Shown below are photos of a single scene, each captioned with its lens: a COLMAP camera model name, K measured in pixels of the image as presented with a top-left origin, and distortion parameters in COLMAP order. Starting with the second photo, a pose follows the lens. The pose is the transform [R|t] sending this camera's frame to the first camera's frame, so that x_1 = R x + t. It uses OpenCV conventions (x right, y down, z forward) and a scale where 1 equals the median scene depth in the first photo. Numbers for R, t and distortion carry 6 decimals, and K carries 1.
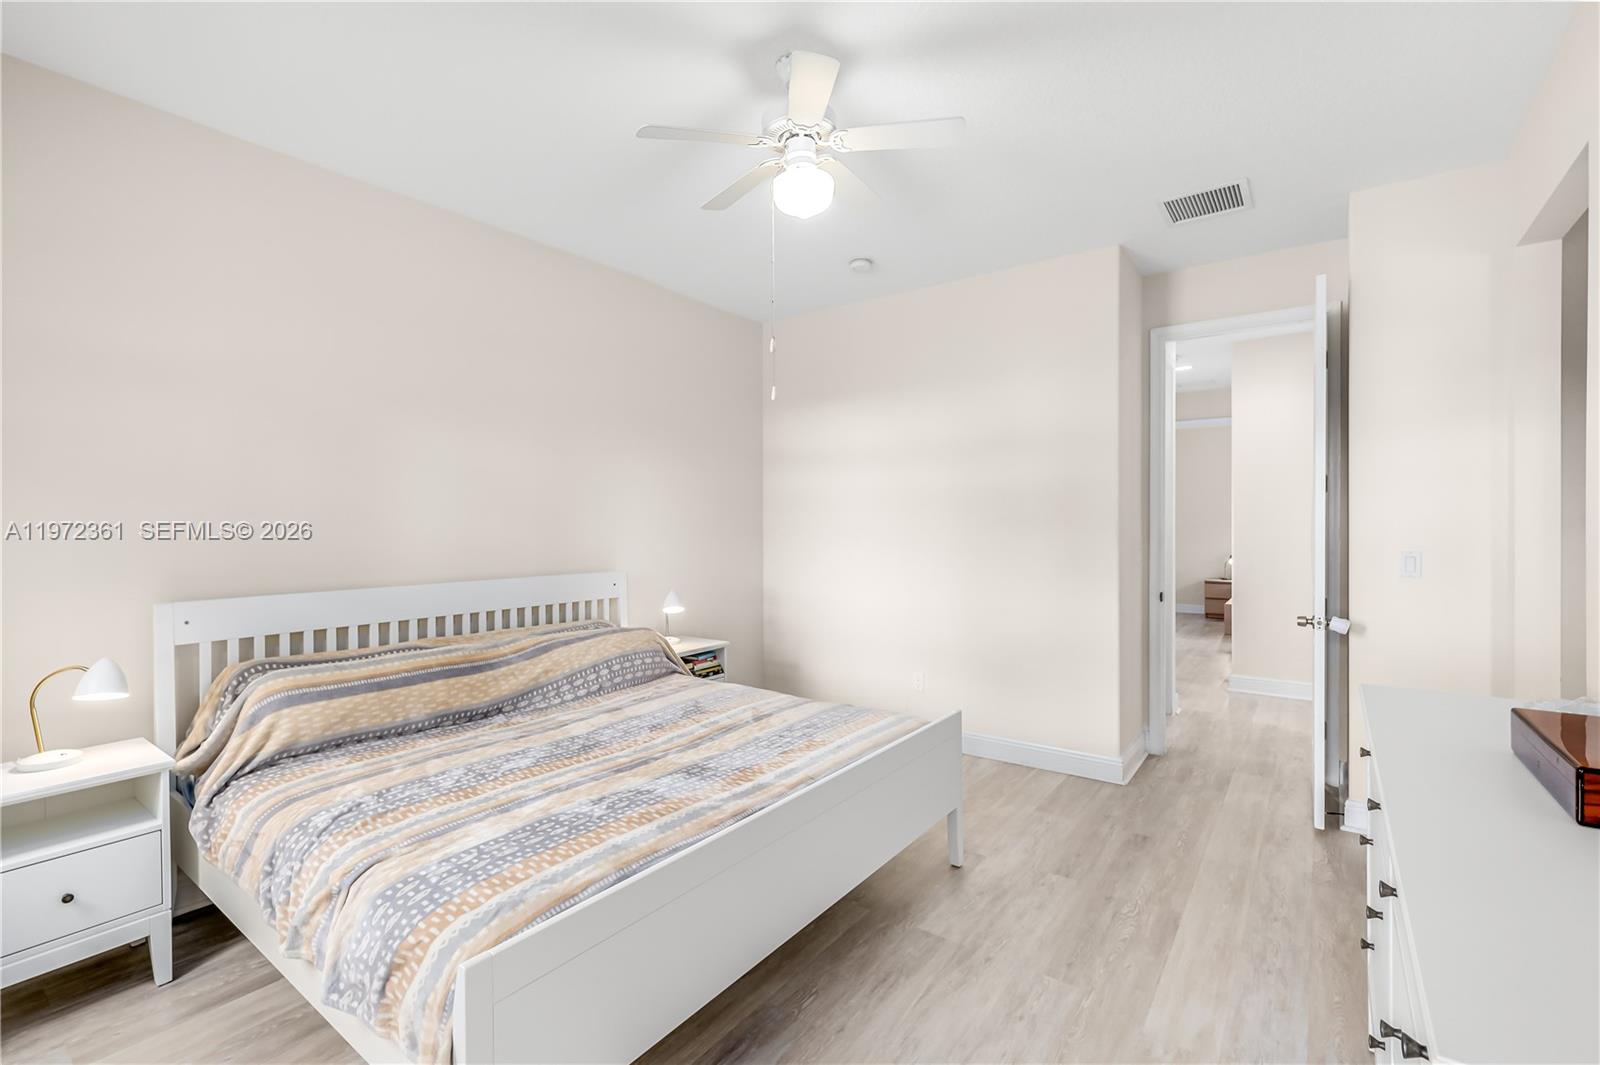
lens RADIAL K [[702.5, 0, 800.0], [0, 702.5, 532.5], [0, 0, 1]] dist [0.000623, 0.000141]
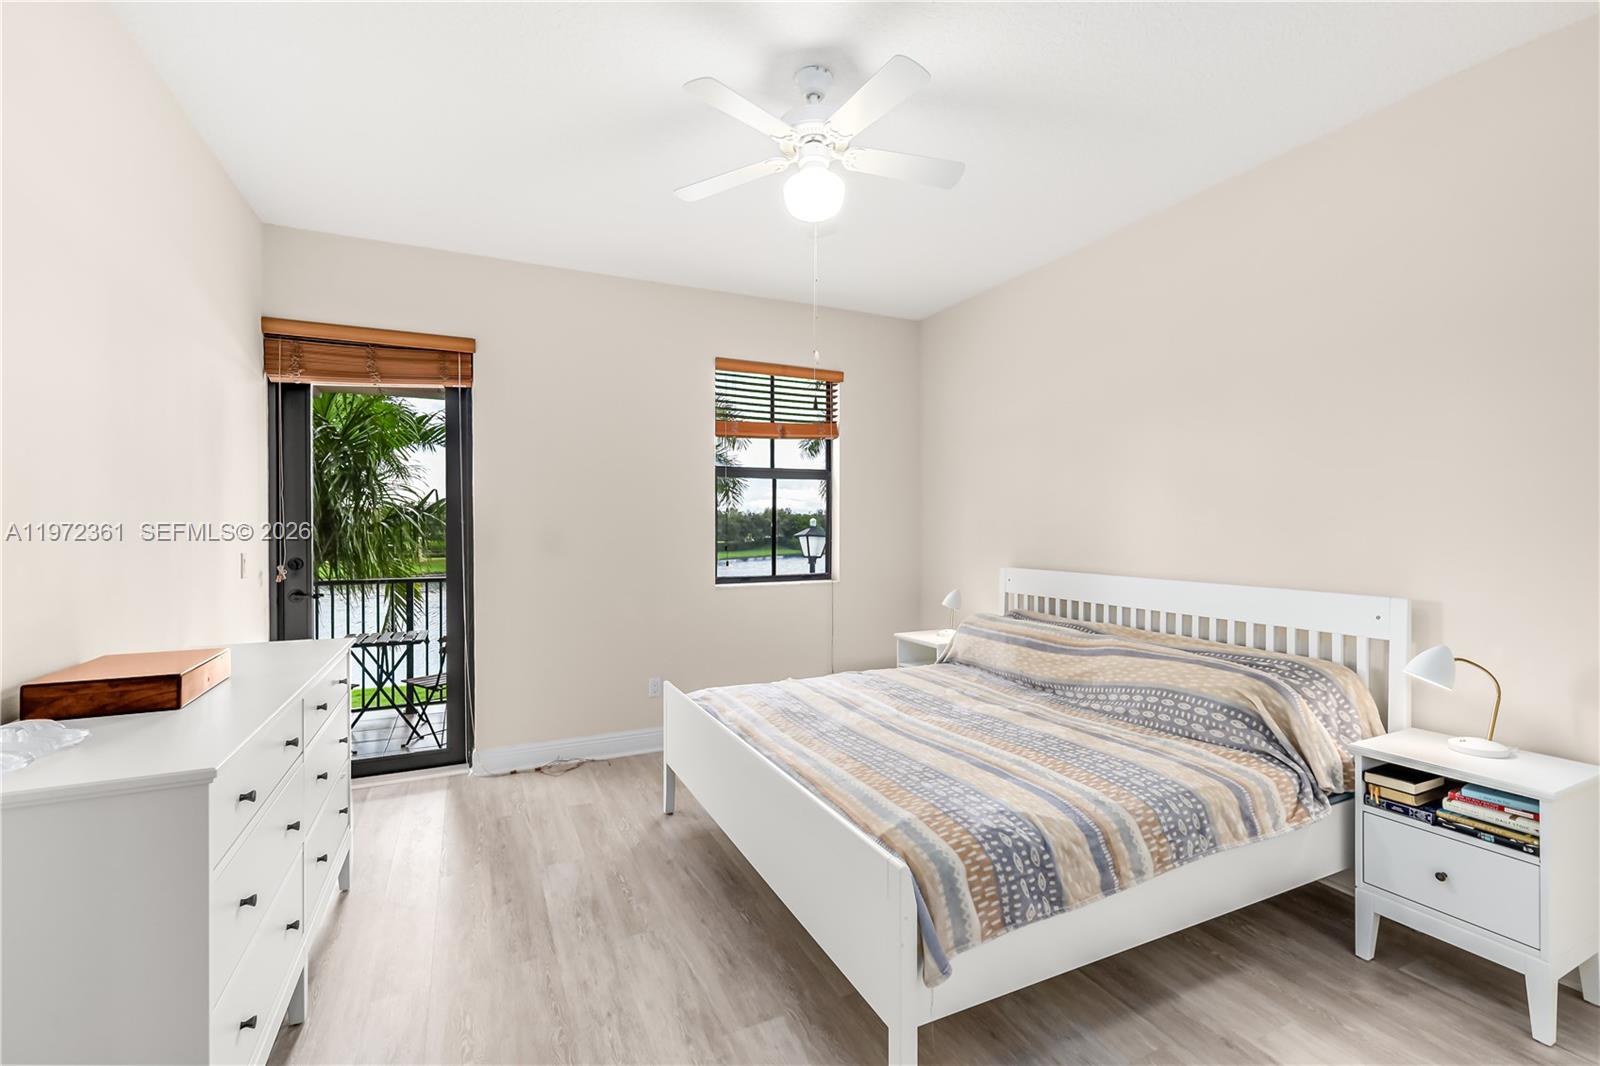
lens RADIAL K [[702.5, 0, 800.0], [0, 702.5, 533.0], [0, 0, 1]] dist [0.000623, 0.000141]
pose [[-0.469798, 0.014979, -0.882647, 0.737450], [-0.006093, 0.999777, 0.020210, -0.014660], [0.882753, 0.014873, -0.469602, 1.180523]]
